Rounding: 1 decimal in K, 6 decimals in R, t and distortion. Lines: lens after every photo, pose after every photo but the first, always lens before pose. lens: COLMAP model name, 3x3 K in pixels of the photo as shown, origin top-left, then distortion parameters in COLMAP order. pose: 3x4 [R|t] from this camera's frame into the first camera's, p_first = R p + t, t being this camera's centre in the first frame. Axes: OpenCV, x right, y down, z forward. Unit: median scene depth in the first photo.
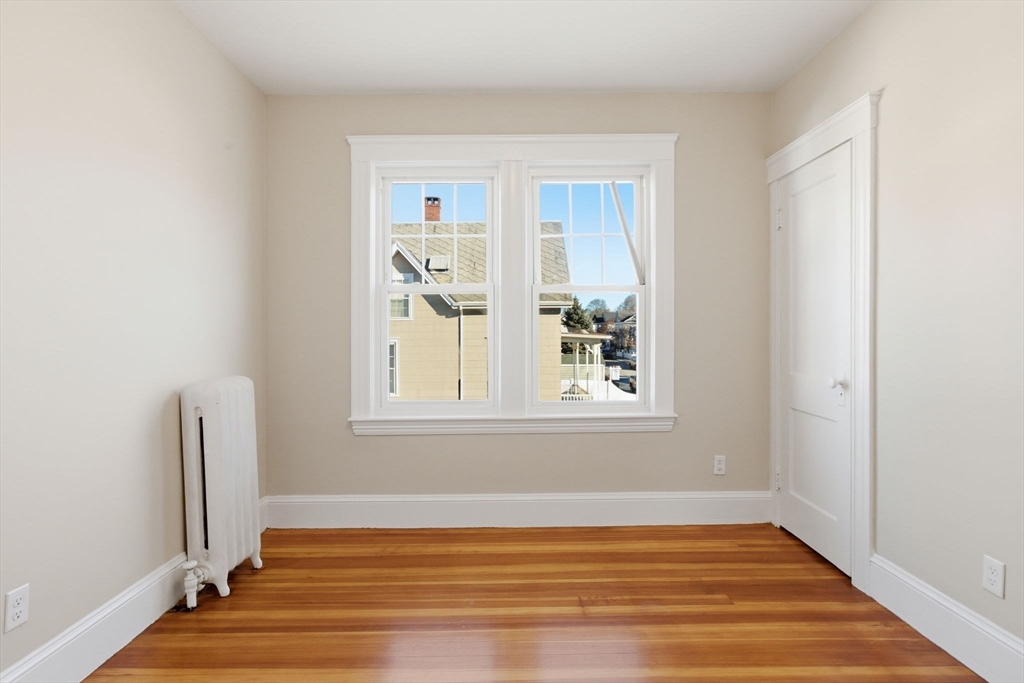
lens RADIAL K [[508.1, 0, 511.0], [0, 508.1, 335.4], [0, 0, 1]] dist [-0.014643, 0.003018]
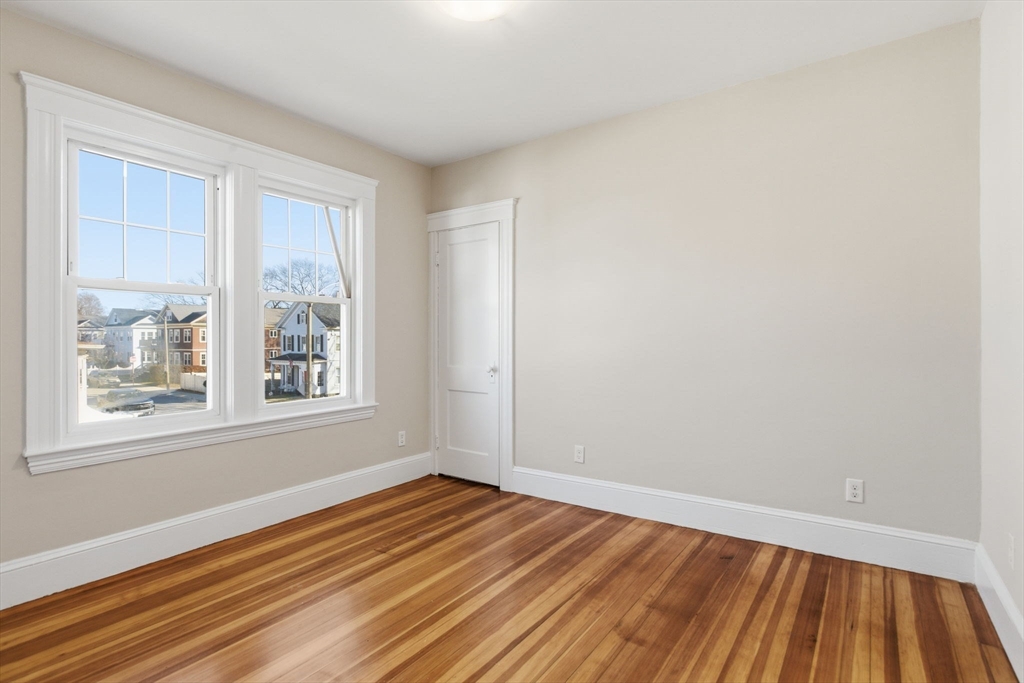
lens RADIAL K [[508.1, 0, 503.9], [0, 508.1, 341.7], [0, 0, 1]] dist [-0.014643, 0.003018]
pose [[0.590972, -0.003893, 0.806682, -0.541252], [0.006939, 0.999976, -0.000258, 0.006302], [-0.806662, 0.005750, 0.590985, 0.002785]]
